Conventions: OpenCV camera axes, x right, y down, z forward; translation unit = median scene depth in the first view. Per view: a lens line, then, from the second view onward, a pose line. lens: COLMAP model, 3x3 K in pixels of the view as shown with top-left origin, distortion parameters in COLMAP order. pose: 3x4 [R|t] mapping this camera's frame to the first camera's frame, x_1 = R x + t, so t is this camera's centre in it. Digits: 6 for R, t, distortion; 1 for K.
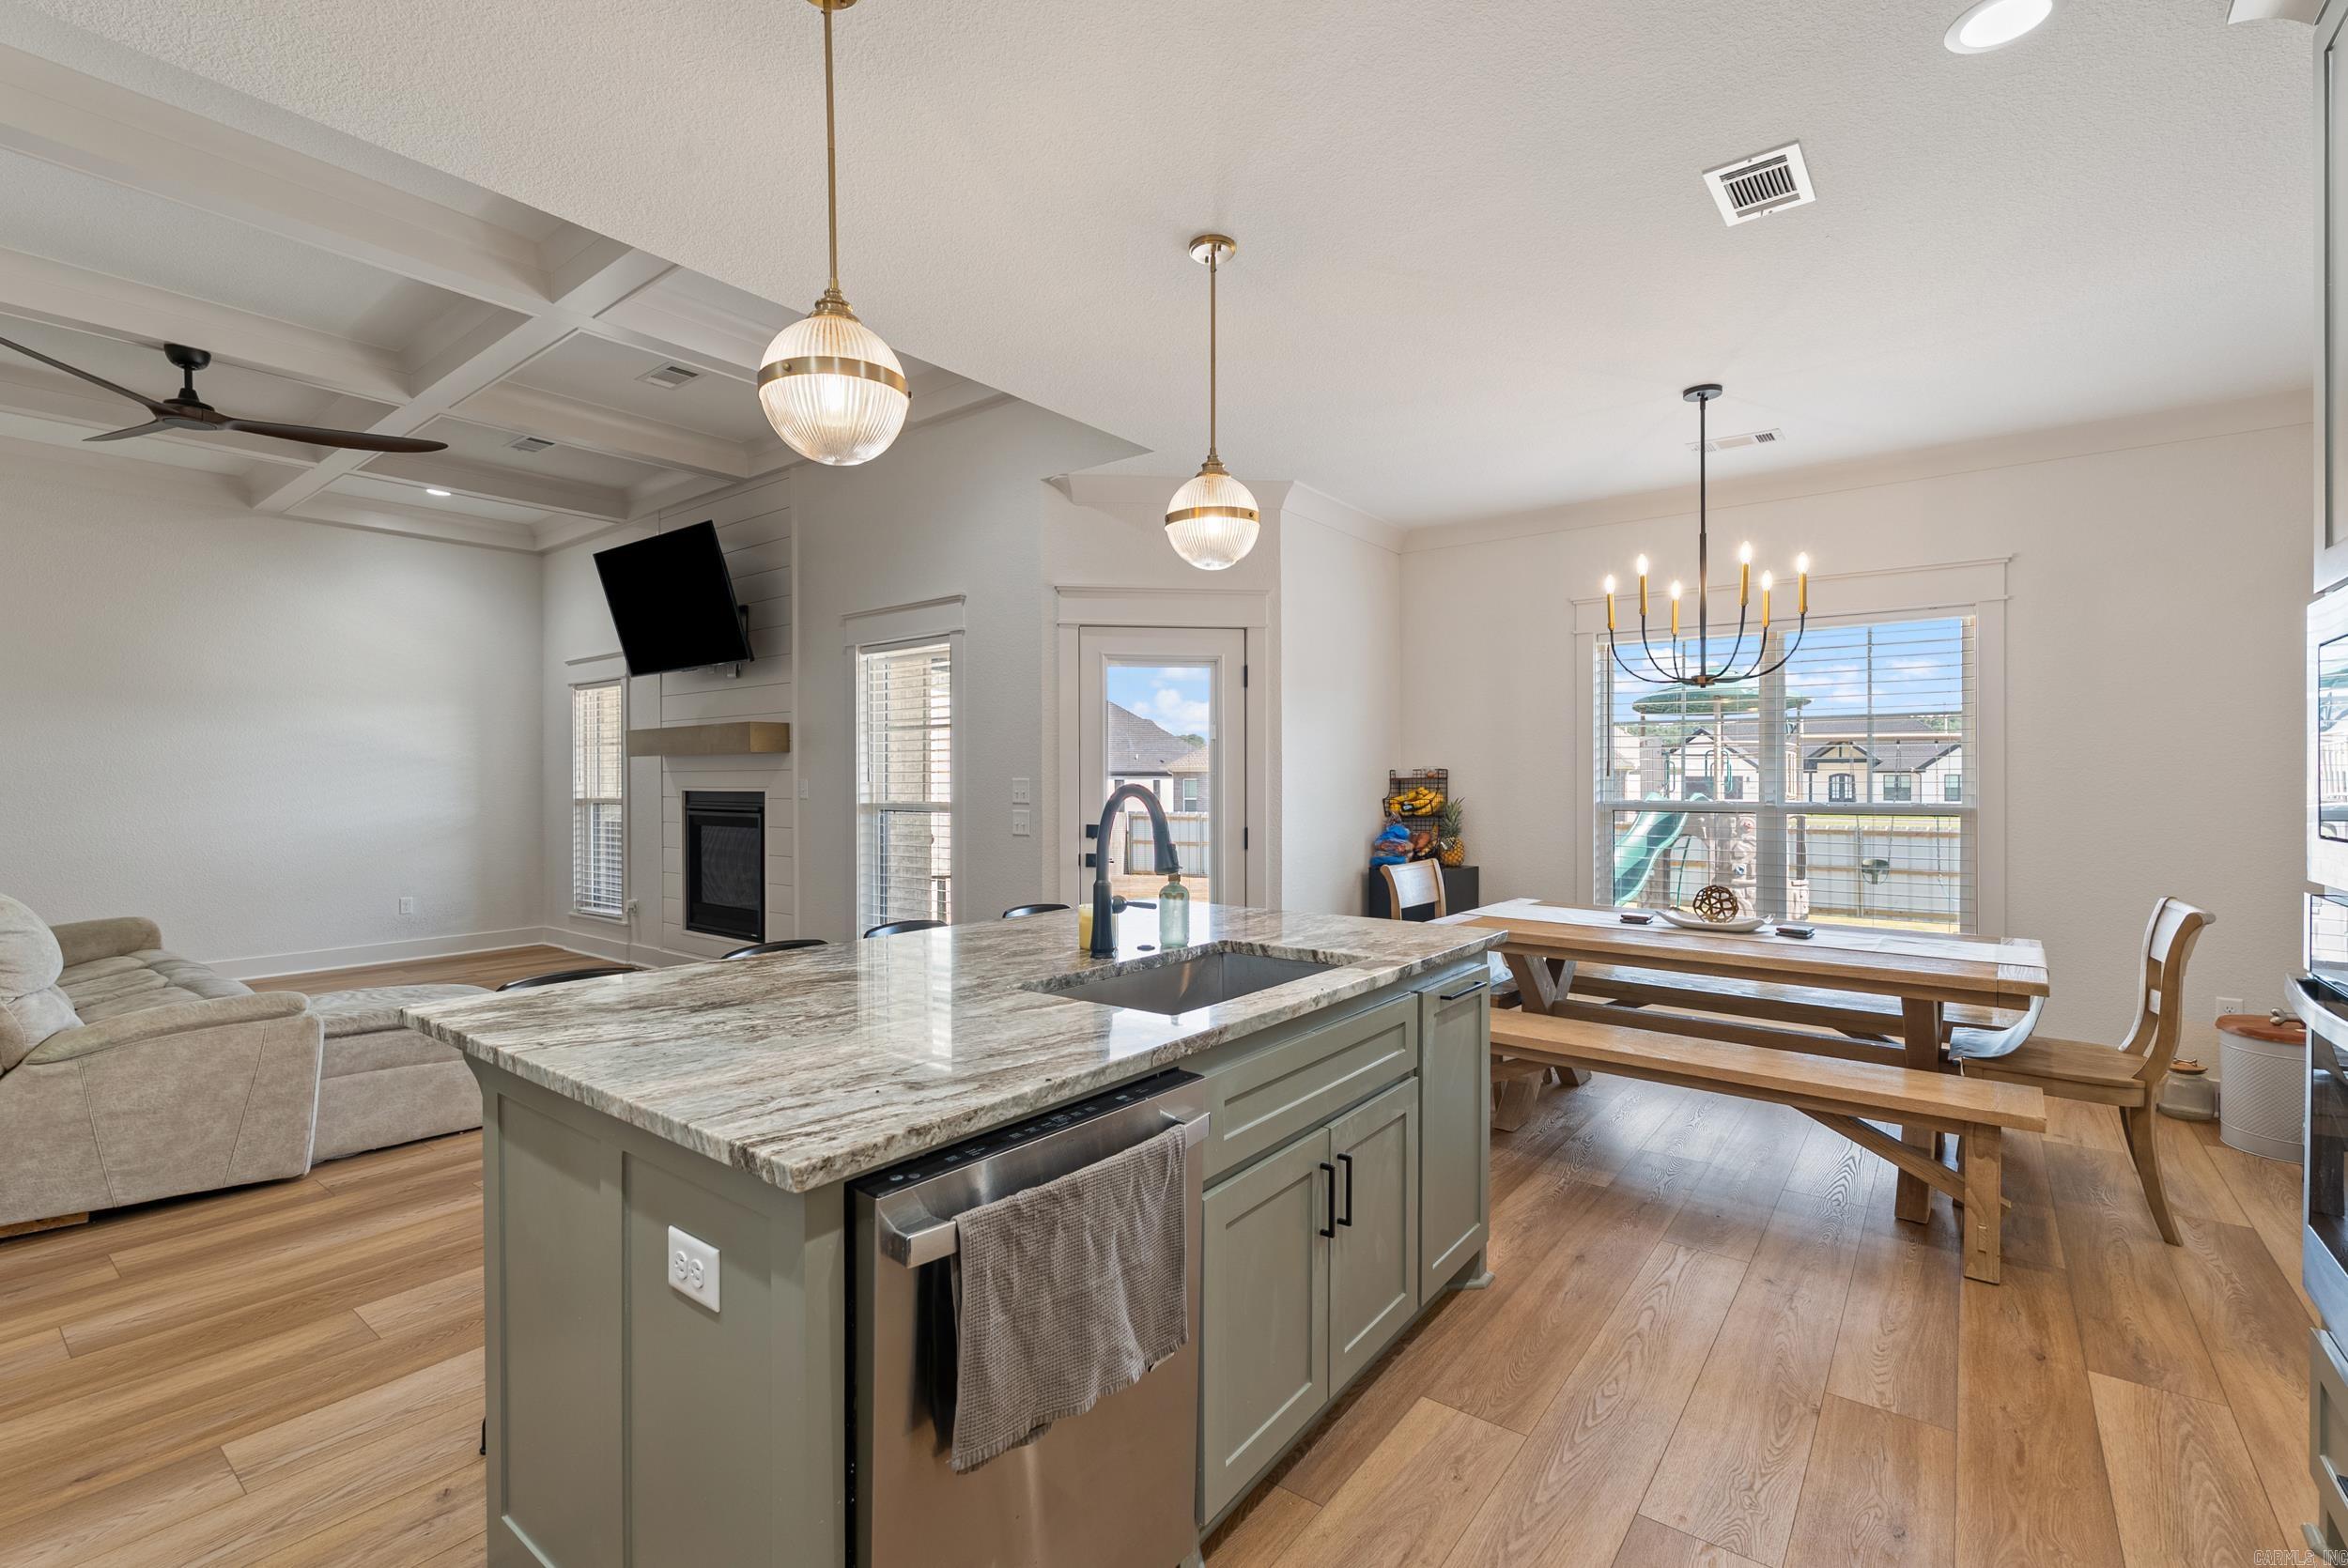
lens RADIAL K [[1039.0, 0, 1174.4], [0, 1039.0, 781.5], [0, 0, 1]] dist [-0.006969, 0.001955]
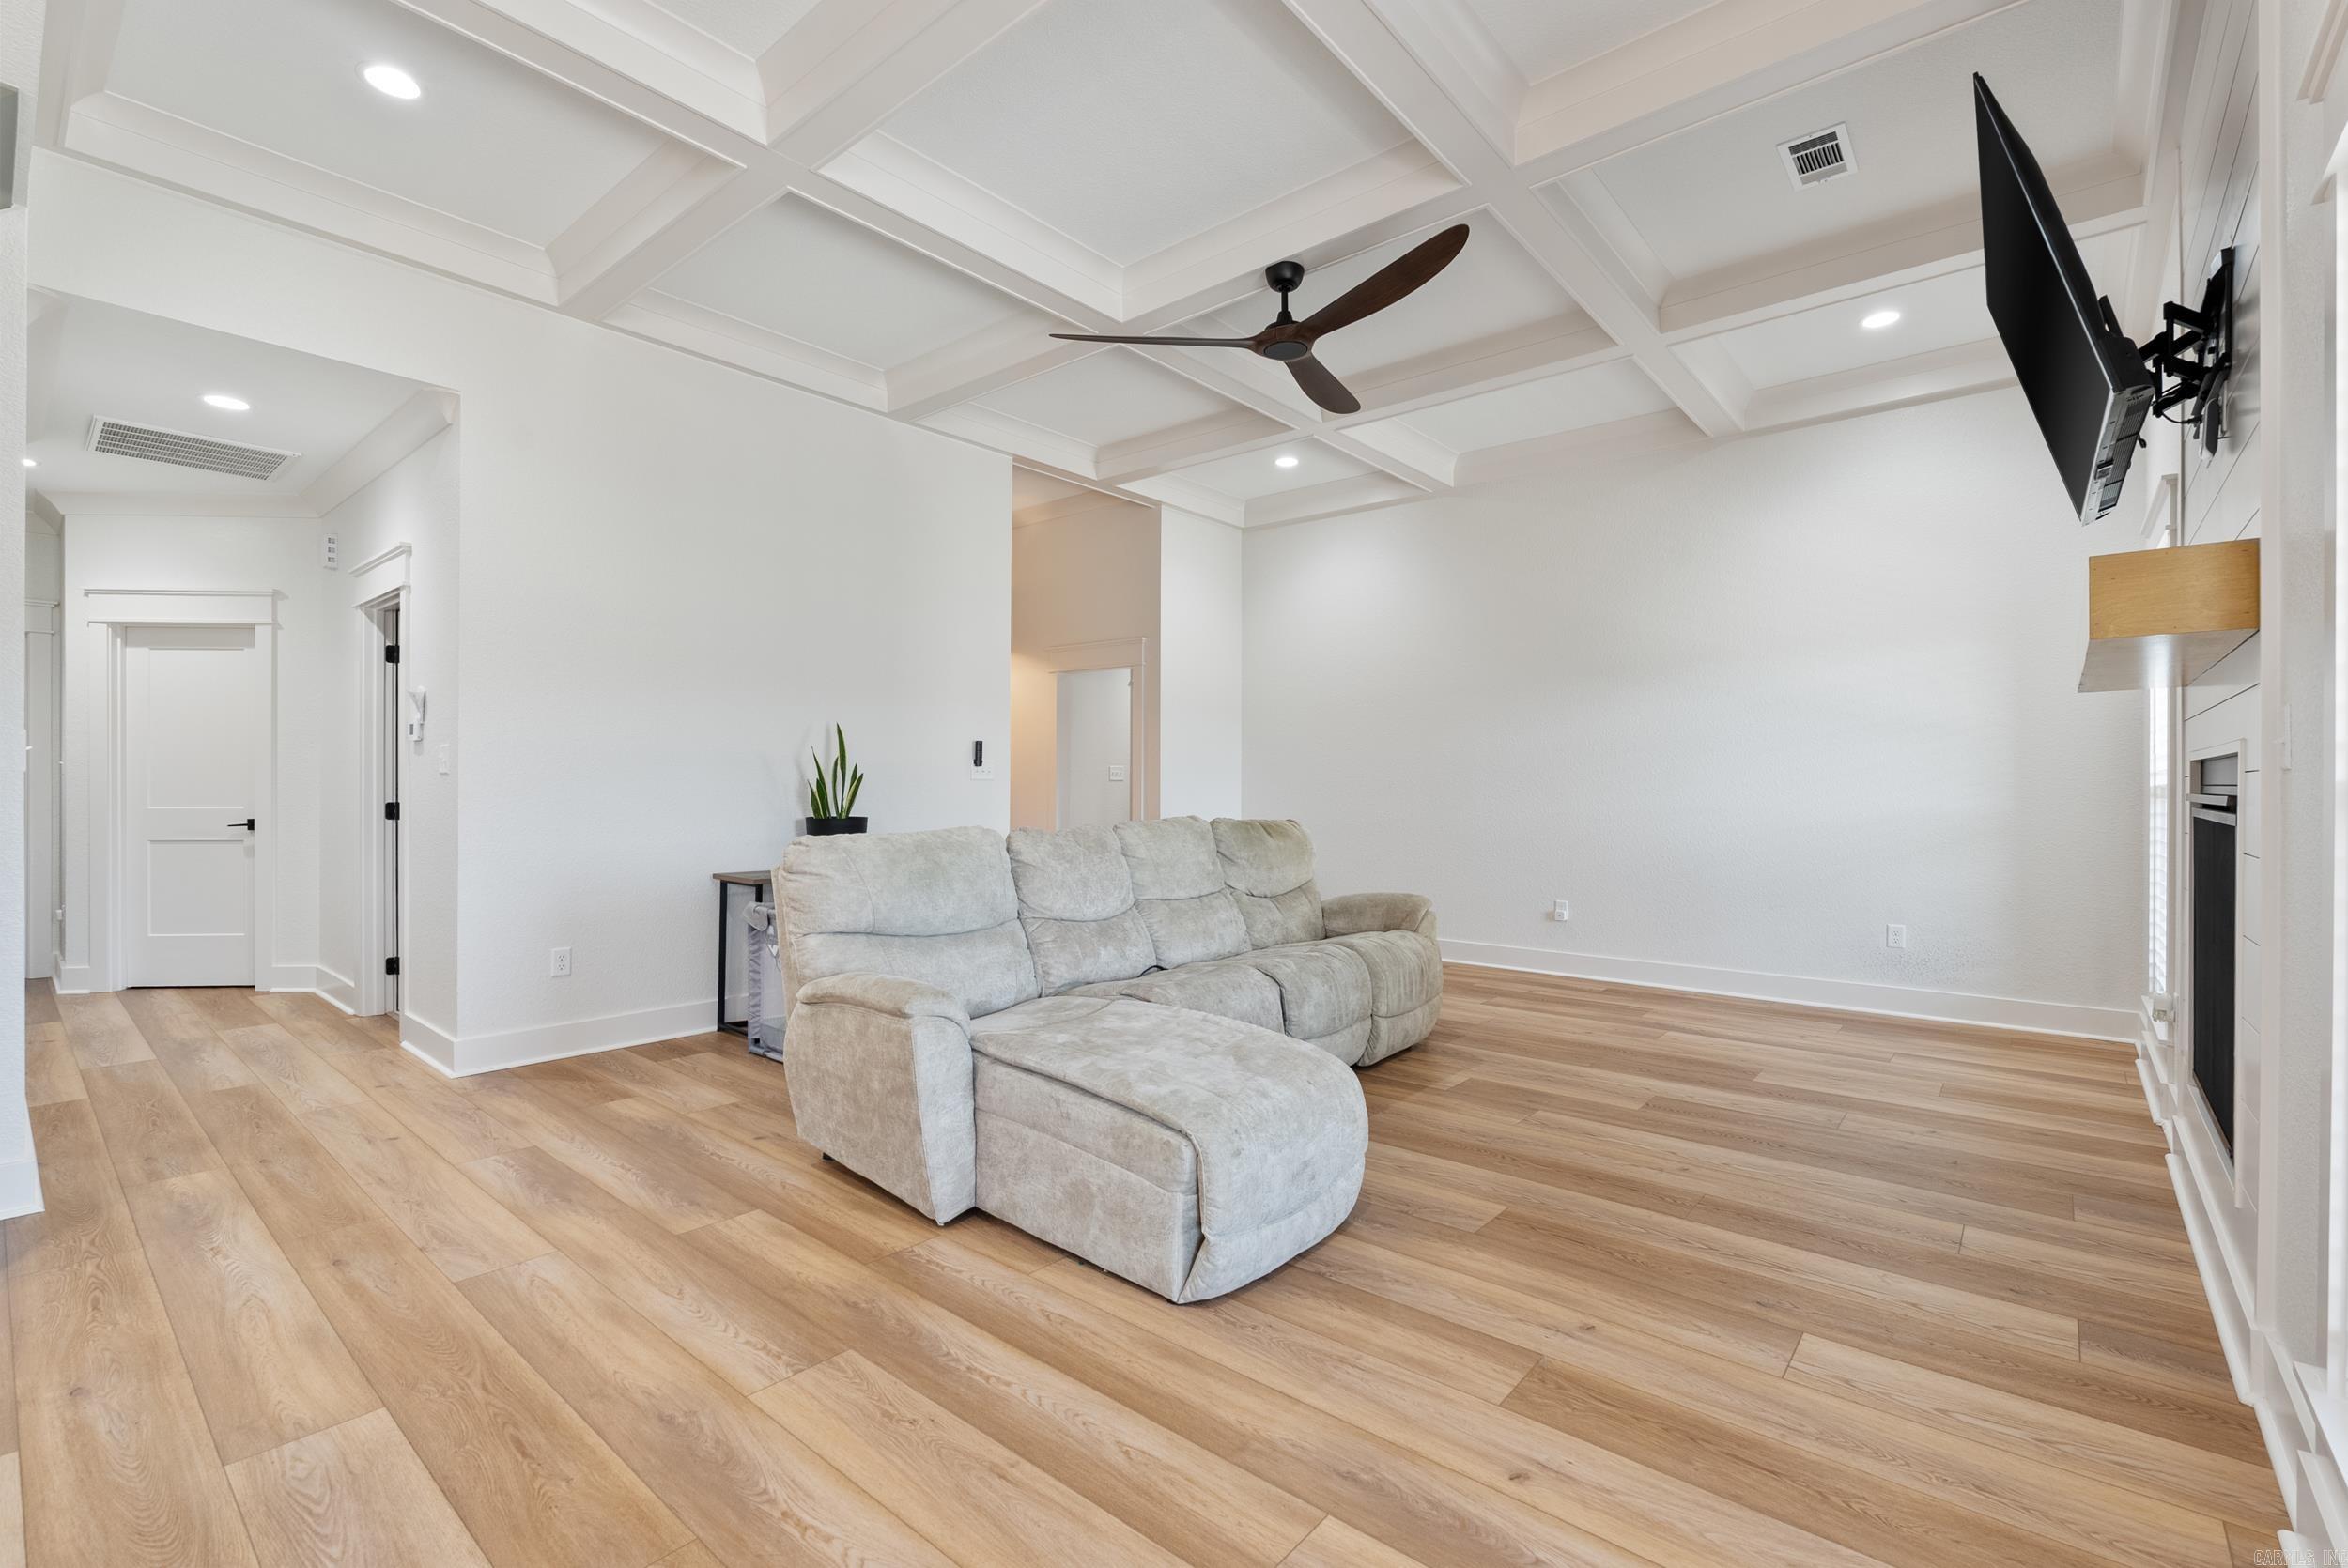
lens RADIAL K [[1039.0, 0, 1179.2], [0, 1039.0, 777.9], [0, 0, 1]] dist [-0.006969, 0.001955]
pose [[-0.041973, -0.002156, -0.999116, -0.038087], [-0.005625, 0.999982, -0.001921, 0.027644], [0.999103, 0.005540, -0.041985, 0.848709]]
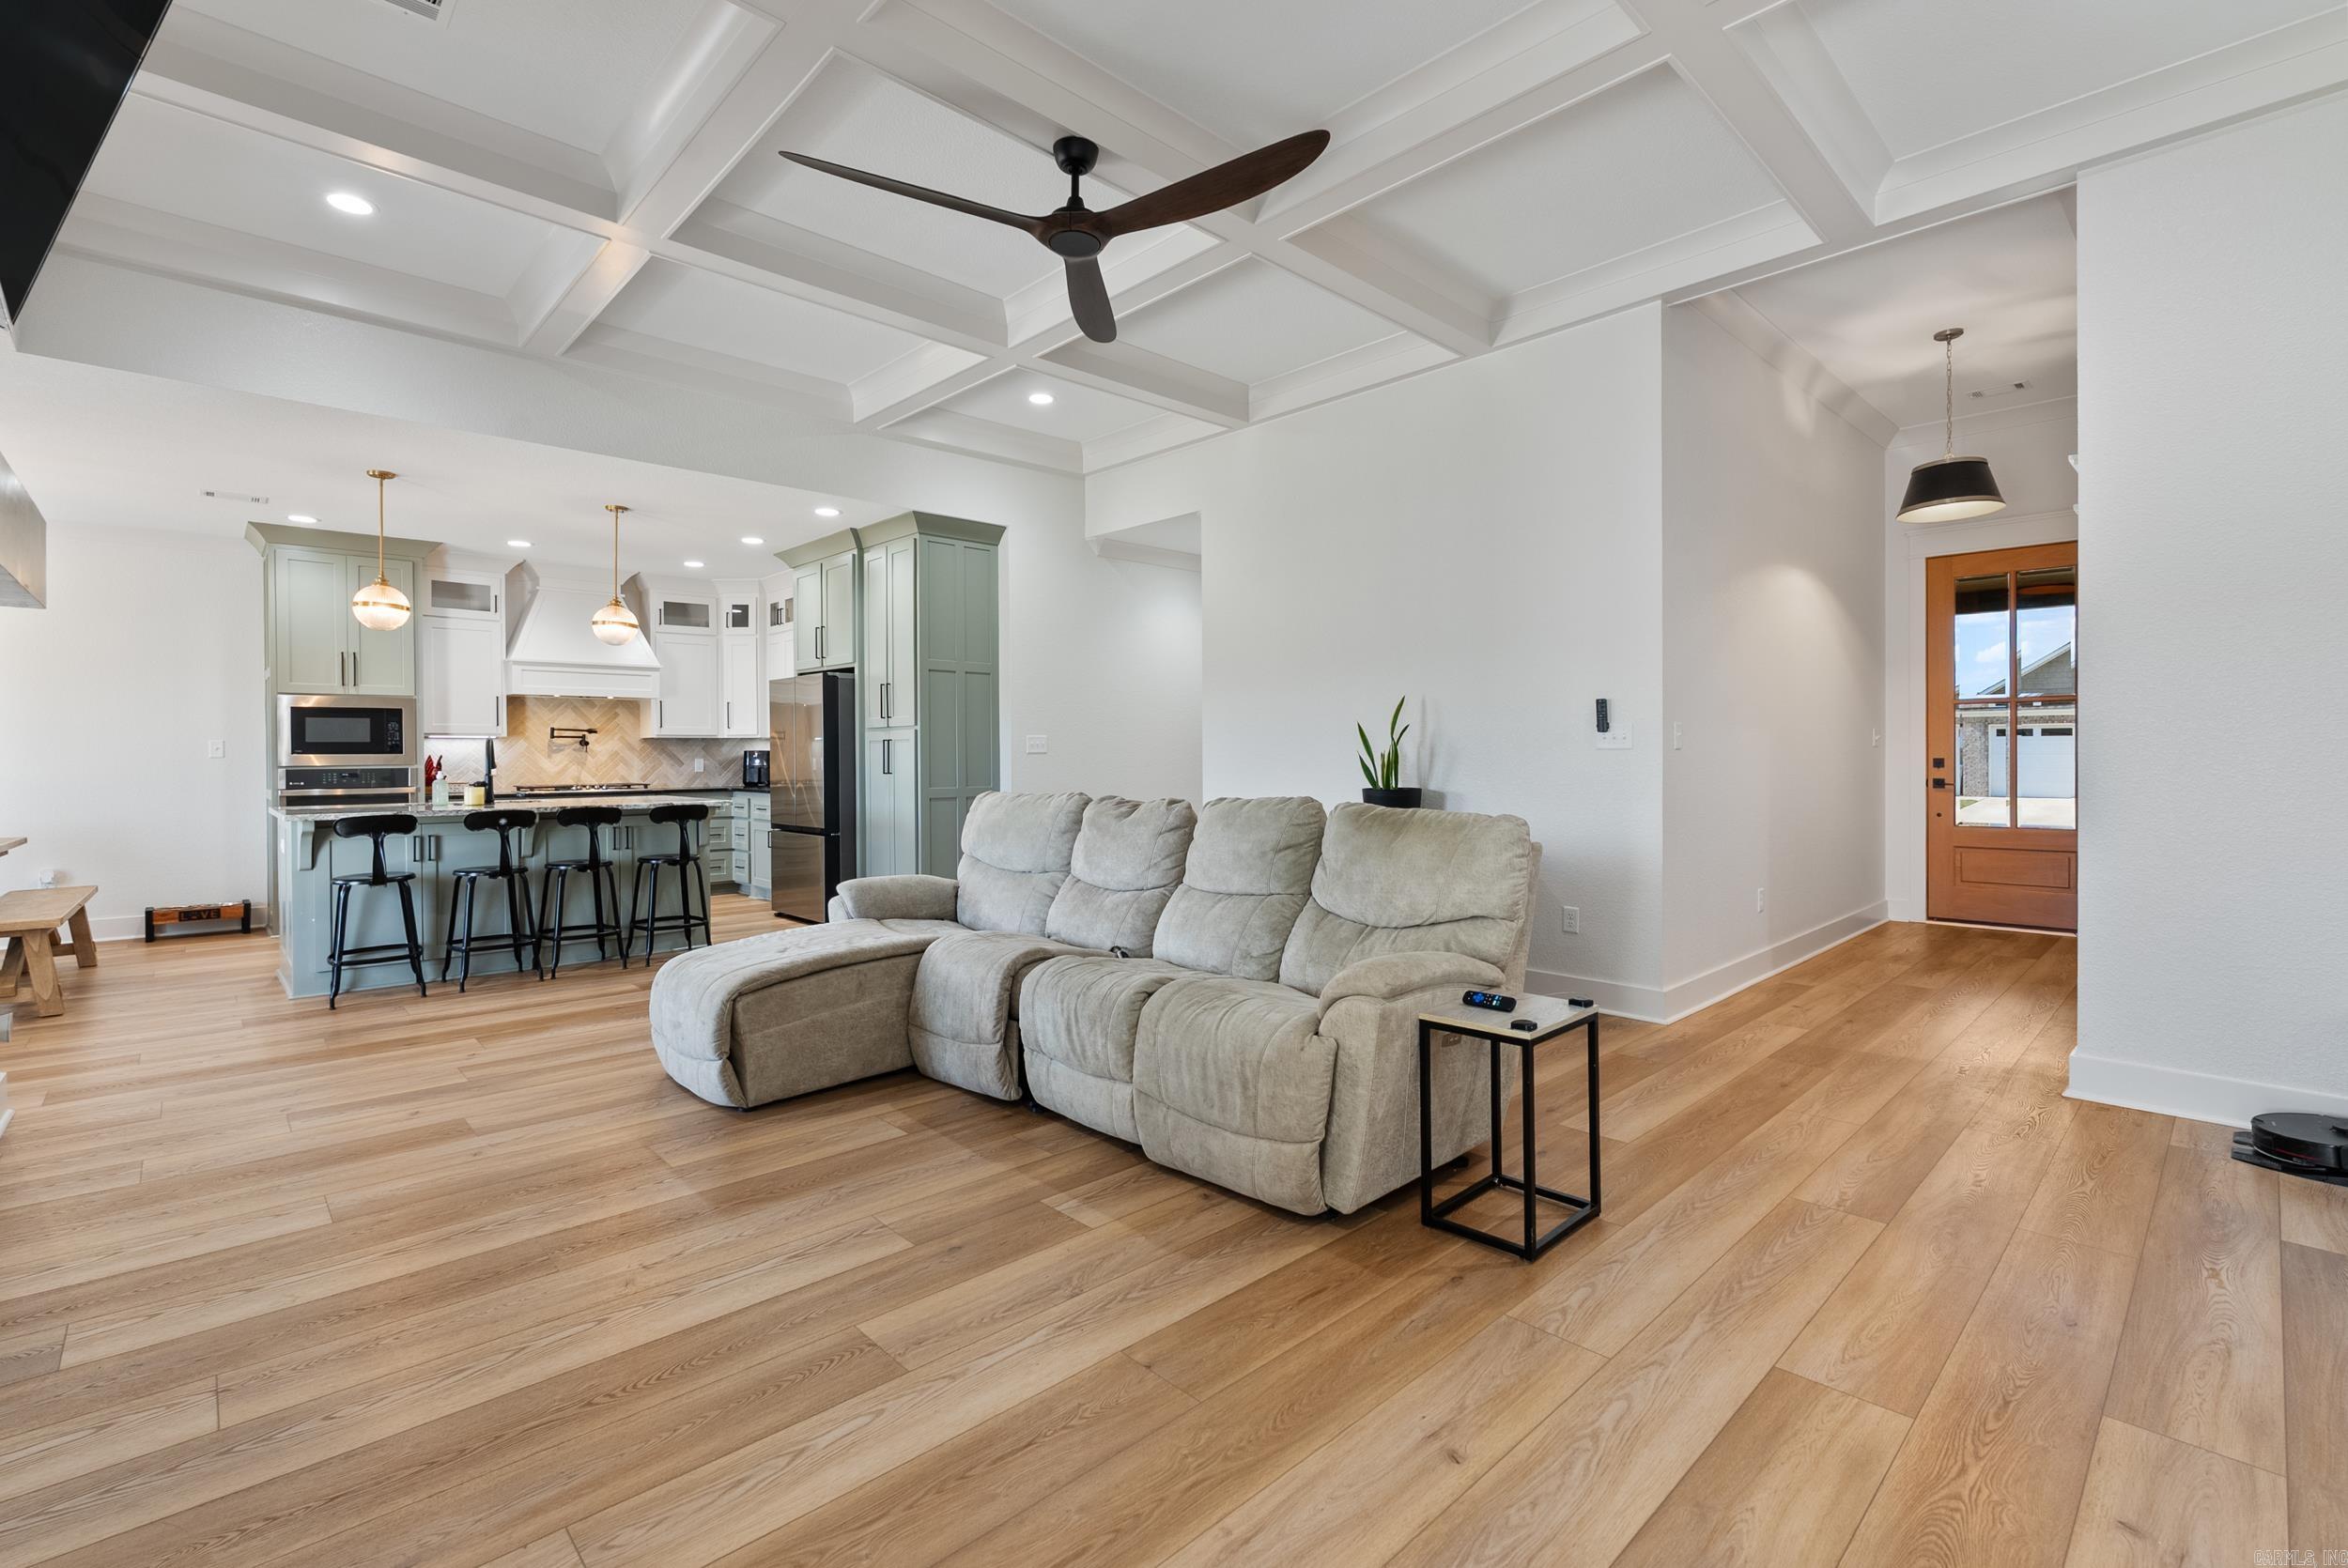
lens RADIAL K [[1039.0, 0, 1172.5], [0, 1039.0, 763.5], [0, 0, 1]] dist [-0.006969, 0.001955]
pose [[-0.988413, 0.008646, 0.151539, -1.020591], [0.010395, 0.999888, 0.010754, 0.027406], [-0.151429, 0.012204, -0.988393, 1.568541]]
